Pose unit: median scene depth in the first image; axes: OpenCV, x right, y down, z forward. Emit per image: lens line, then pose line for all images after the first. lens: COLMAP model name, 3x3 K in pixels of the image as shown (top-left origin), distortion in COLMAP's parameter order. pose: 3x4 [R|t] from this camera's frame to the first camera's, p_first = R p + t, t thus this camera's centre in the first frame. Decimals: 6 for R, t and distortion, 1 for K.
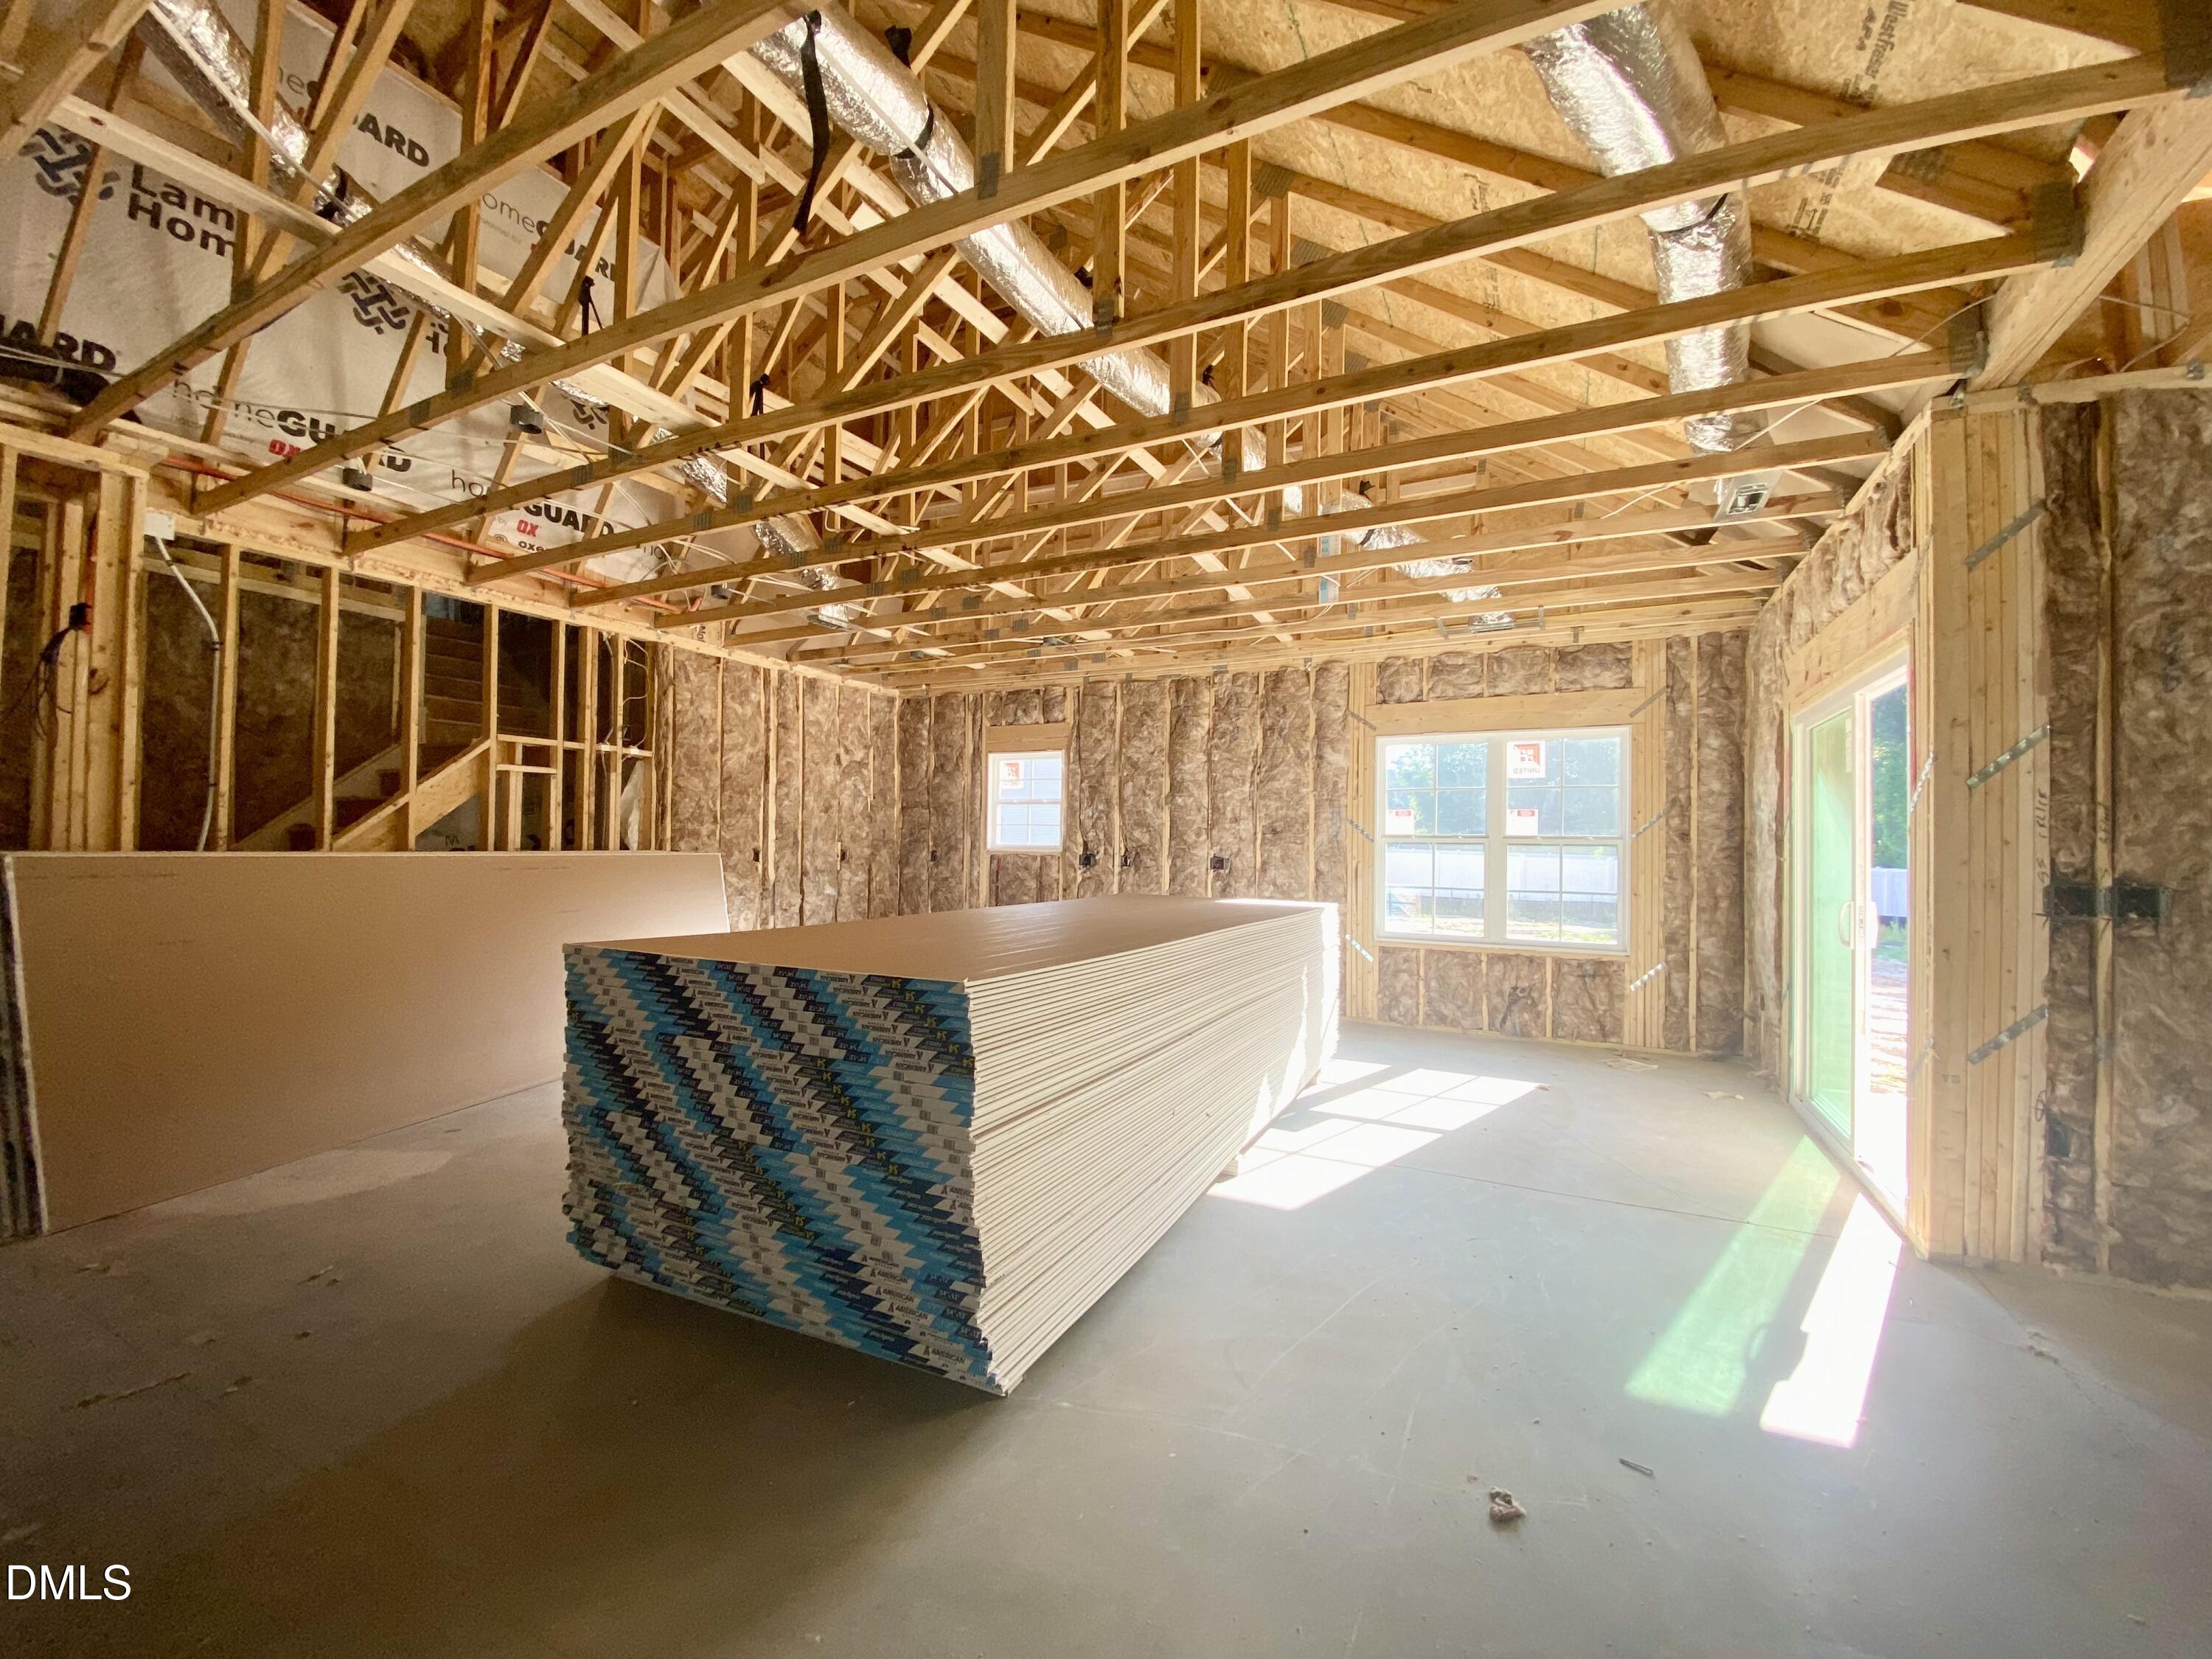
lens RADIAL K [[886.4, 0, 1132.2], [0, 886.4, 834.0], [0, 0, 1]] dist [0.025422, -0.027982]
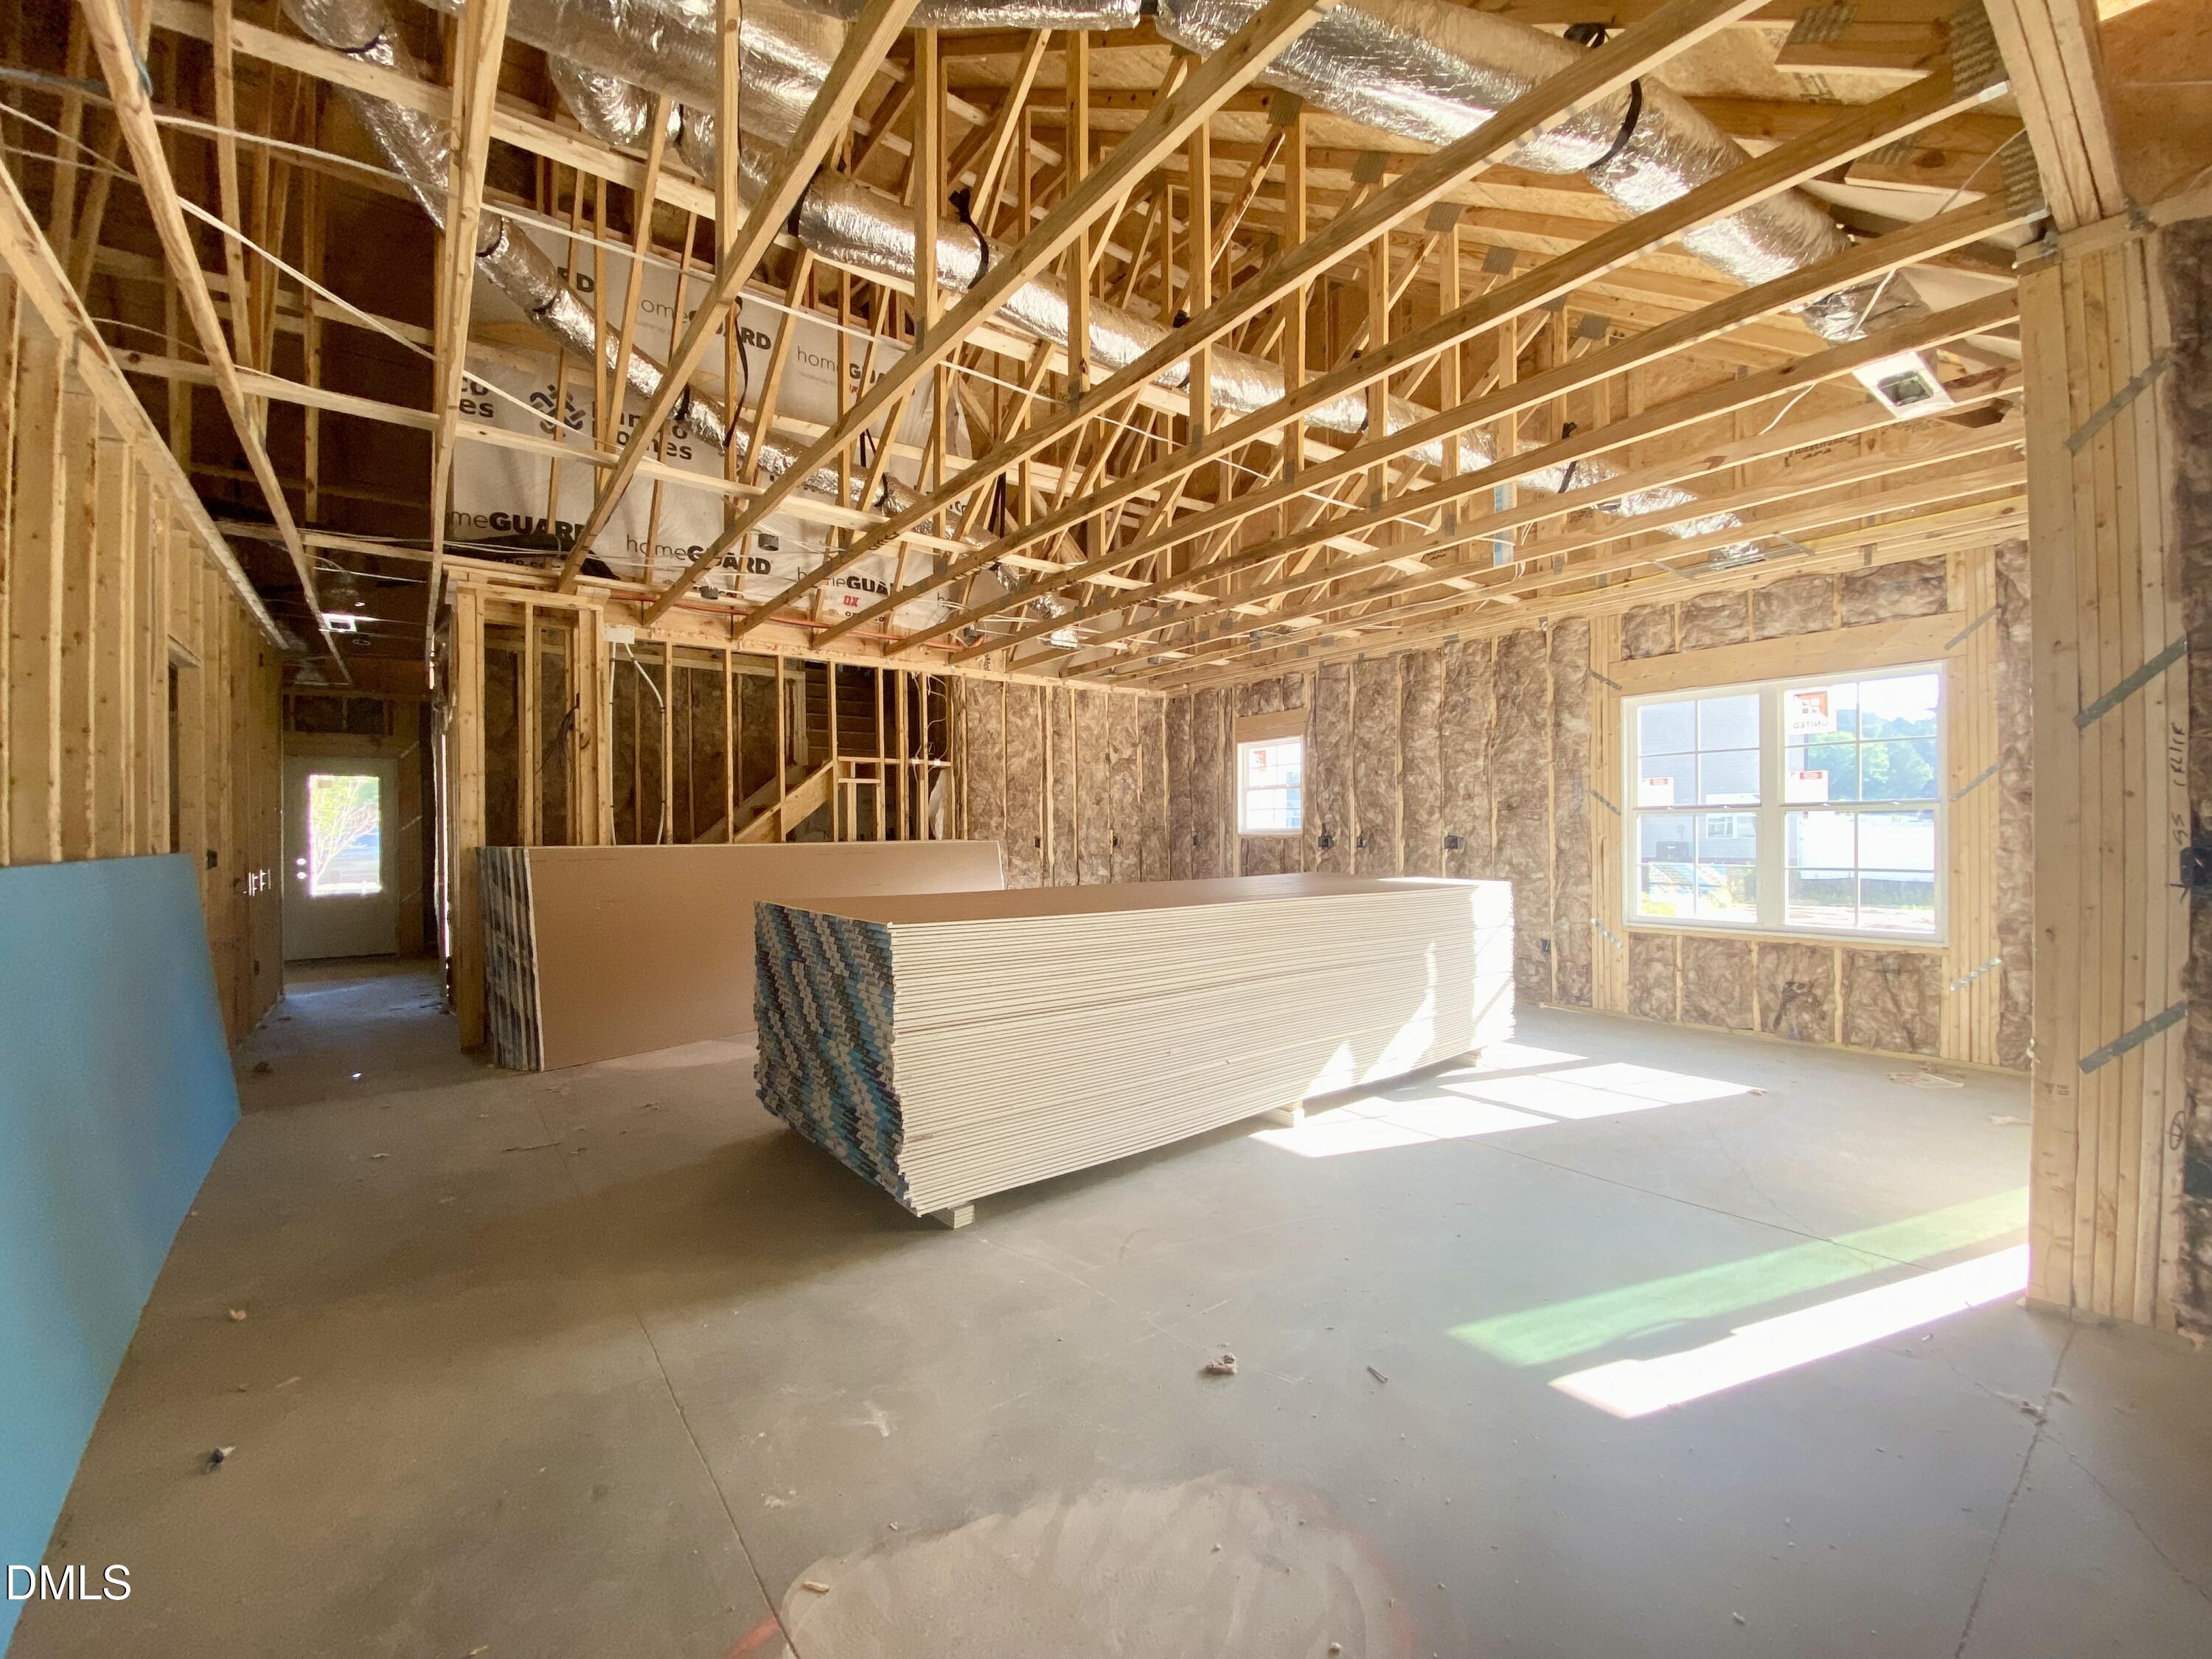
lens RADIAL K [[885.3, 0, 1099.2], [0, 885.3, 834.9], [0, 0, 1]] dist [-0.000787, -0.012737]
pose [[0.899351, -0.021411, -0.436702, 0.212315], [0.028693, 0.999537, 0.010085, 0.005139], [0.436284, -0.021601, 0.899550, -0.037162]]
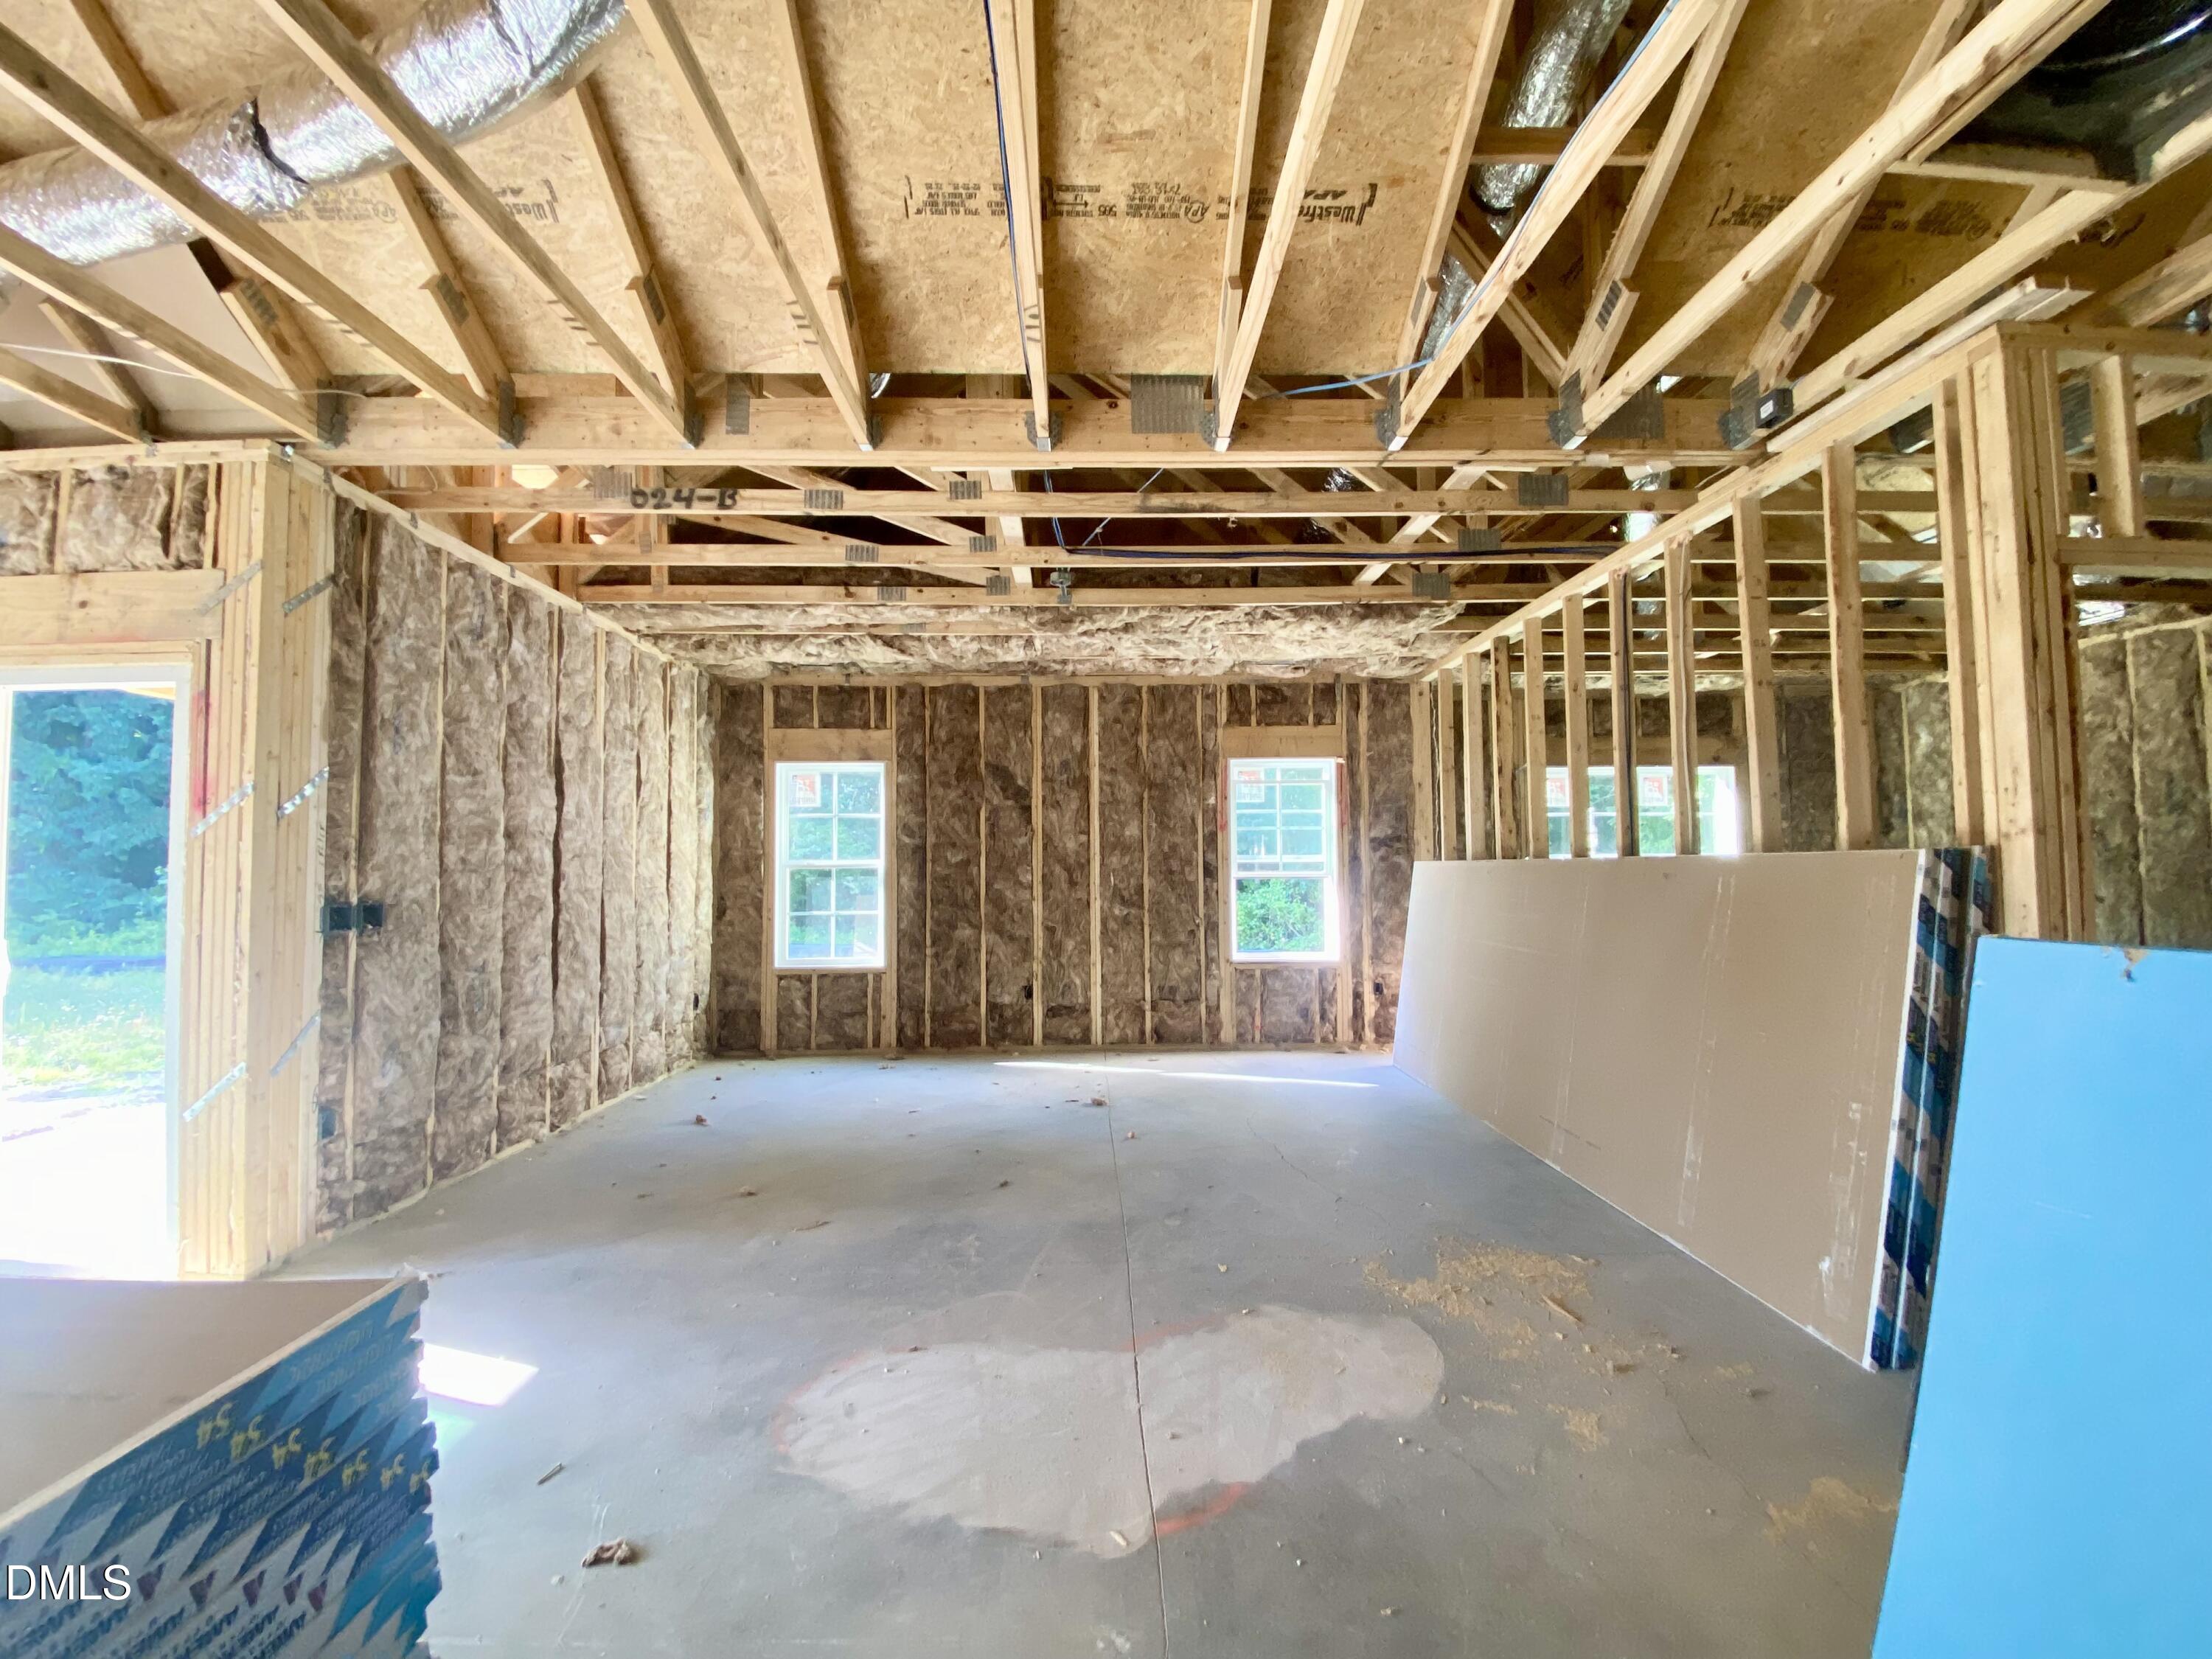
lens RADIAL K [[885.3, 0, 1099.2], [0, 885.3, 834.9], [0, 0, 1]] dist [-0.000787, -0.012737]
pose [[-0.460046, 0.022885, 0.887600, -0.191544], [-0.013096, 0.999384, -0.032555, -0.004755], [-0.887799, -0.026601, -0.459463, 0.261449]]
